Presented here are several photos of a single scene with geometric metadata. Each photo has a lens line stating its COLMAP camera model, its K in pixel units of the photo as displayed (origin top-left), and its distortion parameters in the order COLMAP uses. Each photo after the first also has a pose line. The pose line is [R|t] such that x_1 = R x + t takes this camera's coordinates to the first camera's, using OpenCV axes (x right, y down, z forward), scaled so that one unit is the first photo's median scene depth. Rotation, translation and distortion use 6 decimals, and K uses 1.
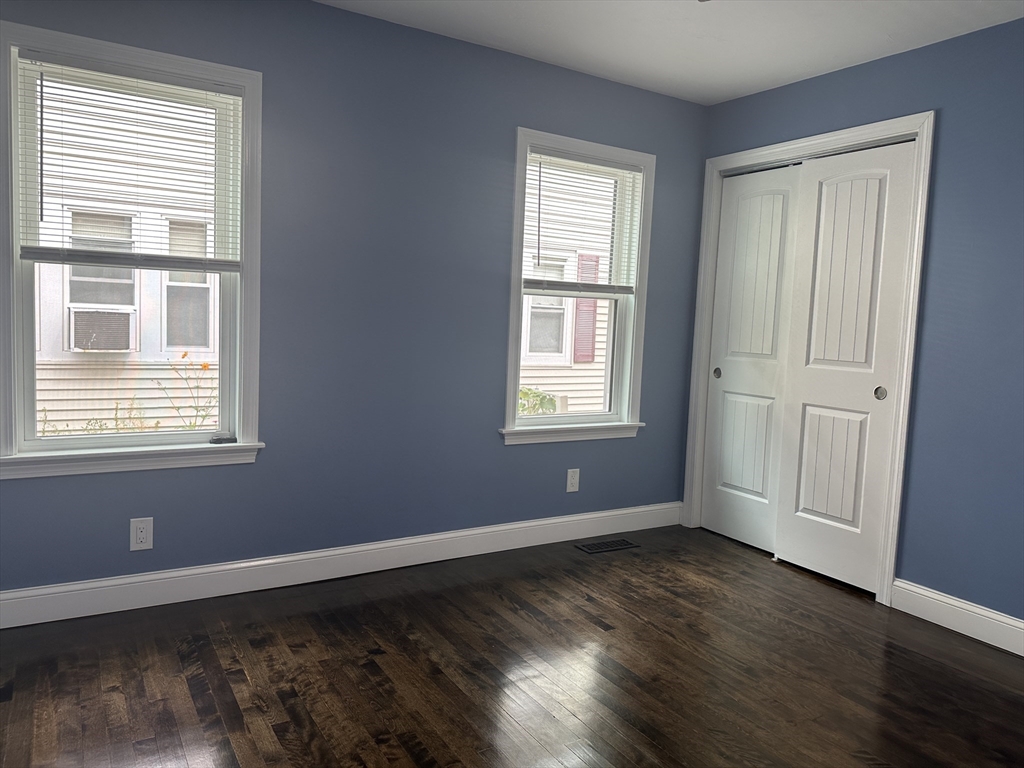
lens RADIAL K [[723.6, 0, 509.6], [0, 723.6, 375.1], [0, 0, 1]] dist [0.095617, -0.130380]
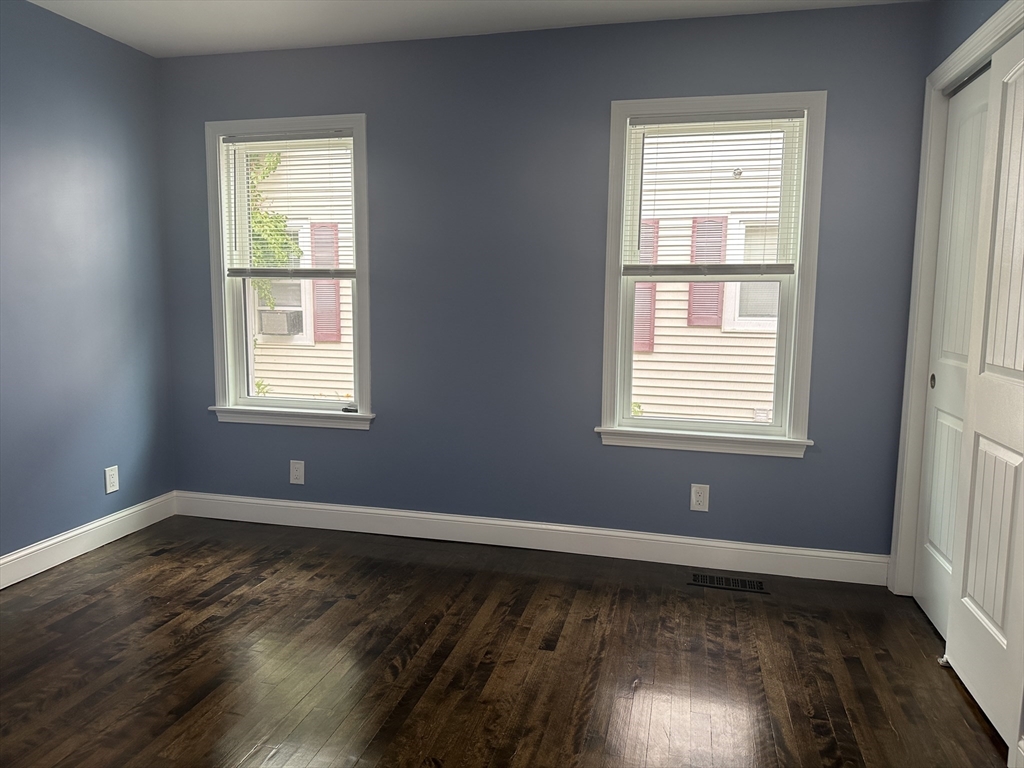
lens RADIAL K [[712.4, 0, 513.5], [0, 712.4, 378.7], [0, 0, 1]] dist [0.102978, -0.168395]
pose [[0.699434, 0.042579, -0.713428, 0.608227], [-0.042270, 0.998941, 0.018178, -0.000376], [0.713446, 0.017442, 0.700493, 0.286613]]
